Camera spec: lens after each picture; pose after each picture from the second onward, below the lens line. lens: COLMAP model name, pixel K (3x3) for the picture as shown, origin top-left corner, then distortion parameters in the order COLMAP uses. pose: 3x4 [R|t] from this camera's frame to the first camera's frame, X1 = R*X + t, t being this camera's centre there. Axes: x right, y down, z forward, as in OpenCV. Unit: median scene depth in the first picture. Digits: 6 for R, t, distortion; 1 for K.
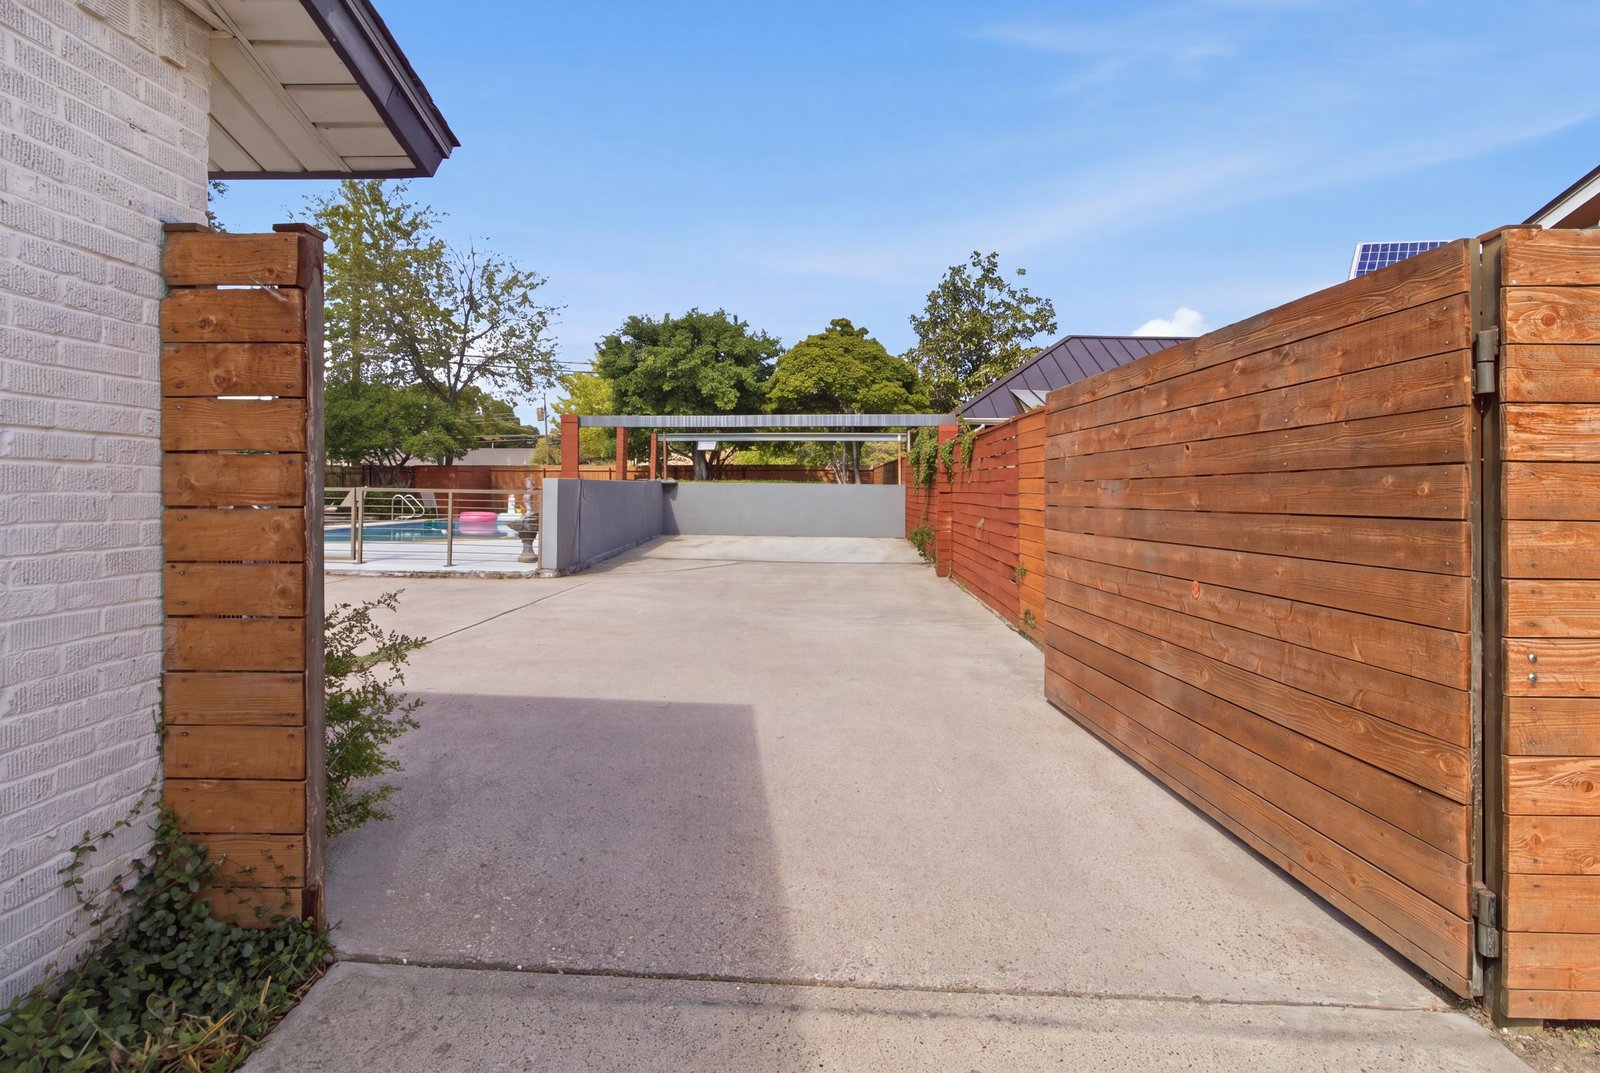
lens RADIAL K [[757.8, 0, 805.8], [0, 757.8, 493.6], [0, 0, 1]] dist [-0.002652, -0.000282]
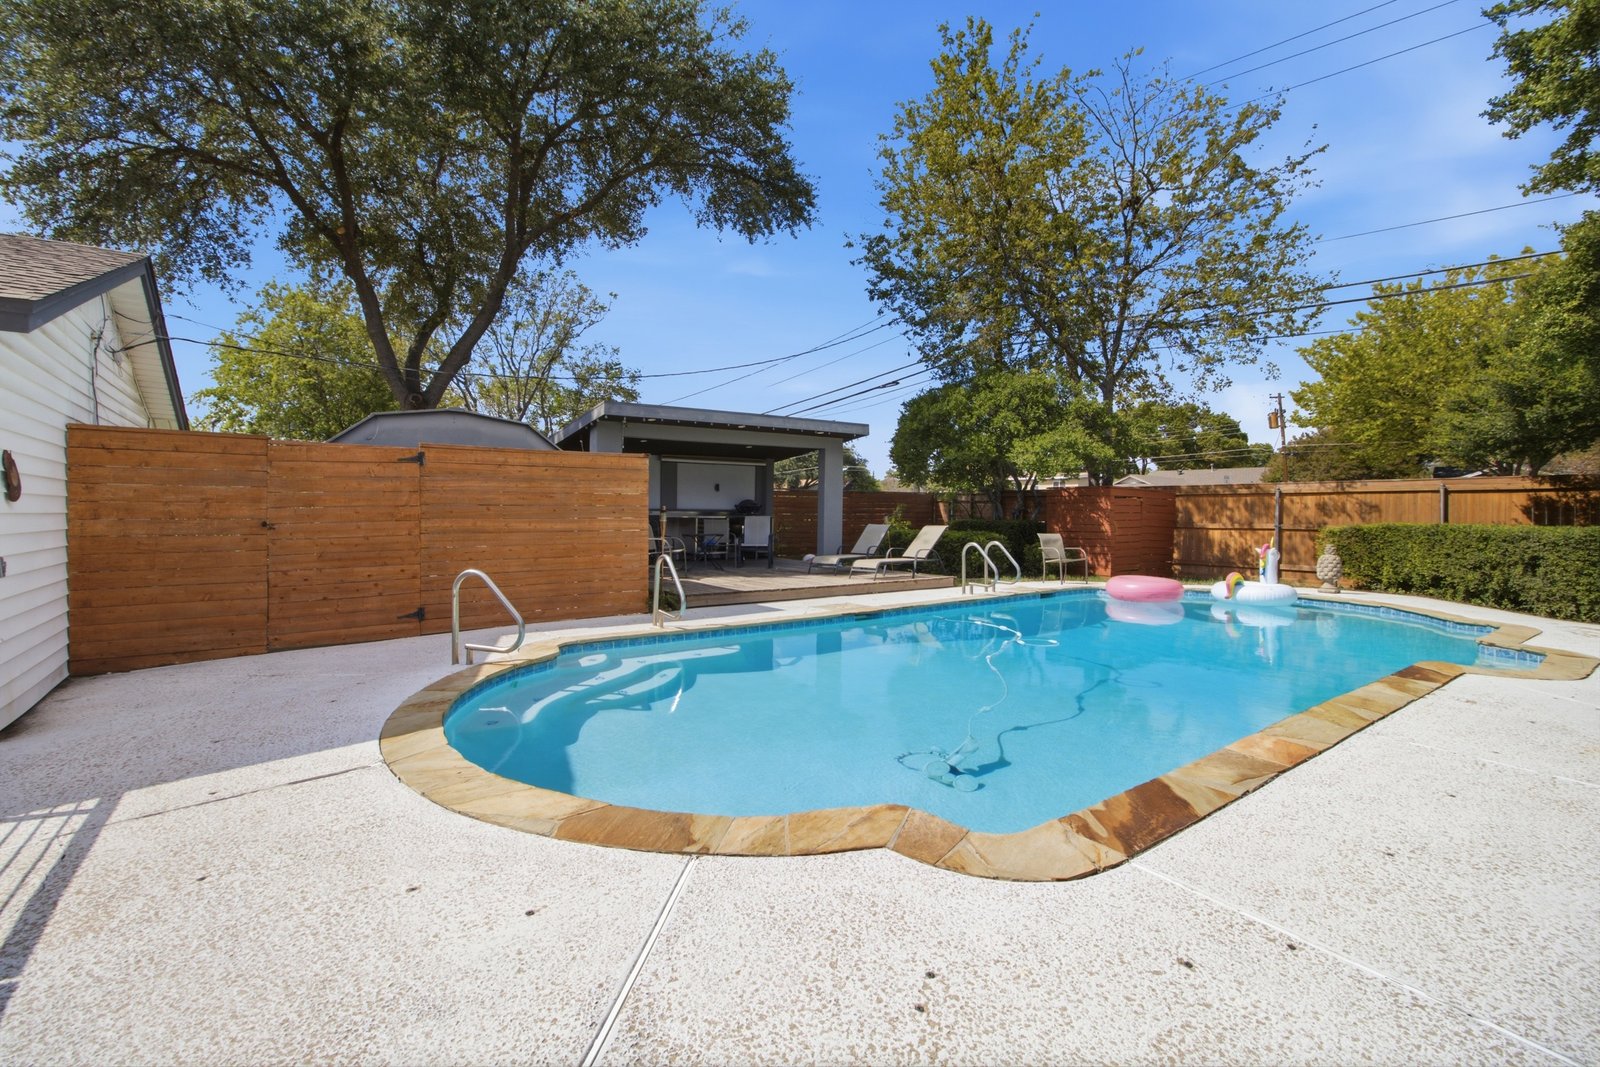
lens RADIAL K [[757.8, 0, 805.8], [0, 757.8, 490.6], [0, 0, 1]] dist [-0.002652, -0.000282]
pose [[0.627307, -0.030310, -0.778182, -0.146710], [-0.000081, 0.999240, -0.038985, -0.011847], [0.778772, 0.024518, 0.626828, 0.419371]]
